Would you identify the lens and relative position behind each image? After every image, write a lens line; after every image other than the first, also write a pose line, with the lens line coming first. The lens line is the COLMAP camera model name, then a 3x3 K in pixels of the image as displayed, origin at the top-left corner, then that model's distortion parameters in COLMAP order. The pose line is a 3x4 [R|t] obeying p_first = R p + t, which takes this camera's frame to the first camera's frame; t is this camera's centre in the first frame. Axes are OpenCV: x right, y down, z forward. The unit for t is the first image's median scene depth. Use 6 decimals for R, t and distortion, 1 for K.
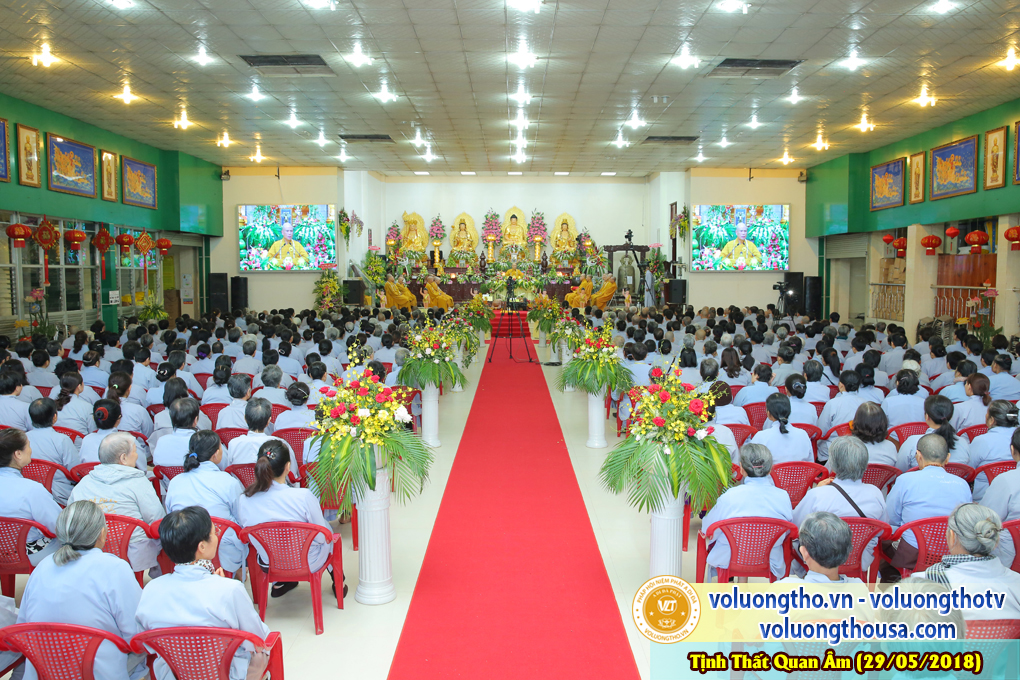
lens RADIAL K [[785.7, 0, 510.0], [0, 785.7, 340.0], [0, 0, 1]] dist [-0.085981, 0.103079]
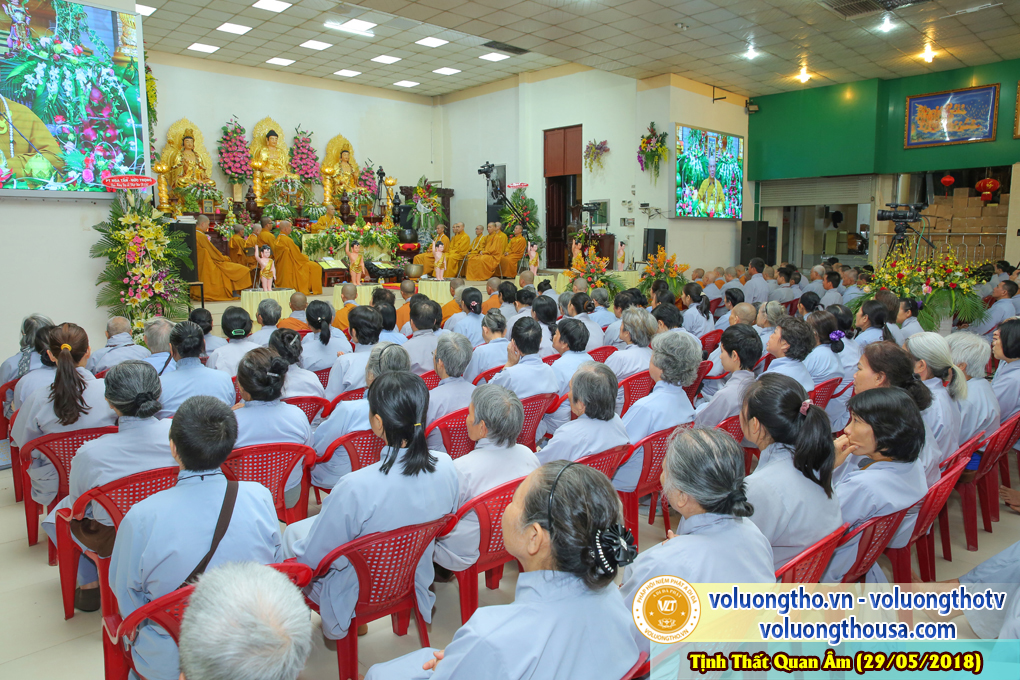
lens RADIAL K [[698.4, 0, 510.0], [0, 698.4, 340.0], [0, 0, 1]] dist [-0.110296, 0.088142]
pose [[0.721473, -0.098045, 0.685466, -0.329931], [0.062294, 0.995101, 0.076768, -0.033826], [-0.689635, -0.012686, 0.724046, 0.641341]]
